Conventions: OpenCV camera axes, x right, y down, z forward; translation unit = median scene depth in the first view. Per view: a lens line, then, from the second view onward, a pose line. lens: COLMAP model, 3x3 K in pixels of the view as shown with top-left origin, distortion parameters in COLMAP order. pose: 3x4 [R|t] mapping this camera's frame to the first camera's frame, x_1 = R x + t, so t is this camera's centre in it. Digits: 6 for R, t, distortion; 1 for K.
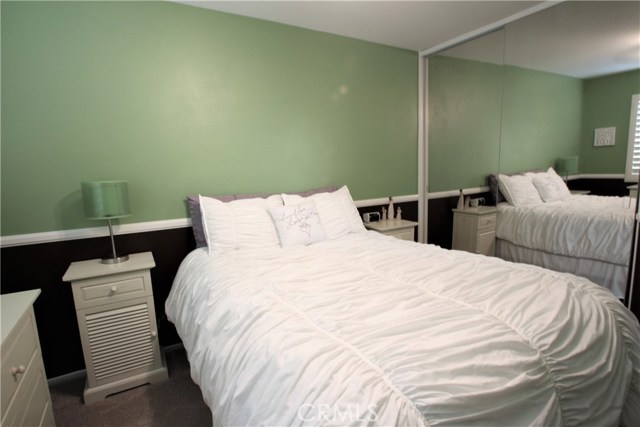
lens RADIAL K [[333.2, 0, 320.0], [0, 333.2, 213.5], [0, 0, 1]] dist [-0.002304, -0.000443]
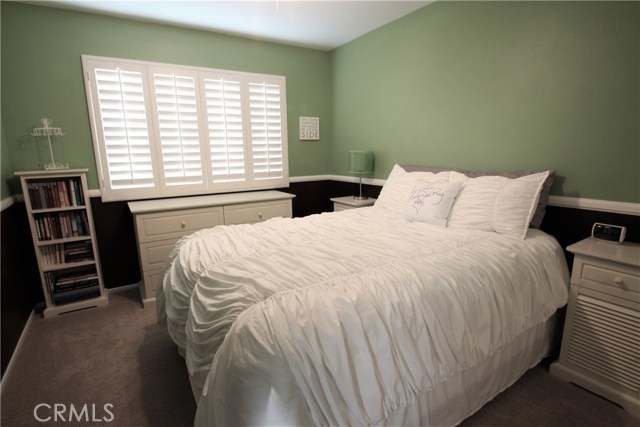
lens RADIAL K [[333.2, 0, 320.0], [0, 333.2, 213.5], [0, 0, 1]] dist [-0.002304, -0.000443]
pose [[0.054266, 0.232300, -0.971129, 1.280068], [-0.103937, 0.968593, 0.225886, -0.178543], [0.993102, 0.088678, 0.076707, 0.816777]]
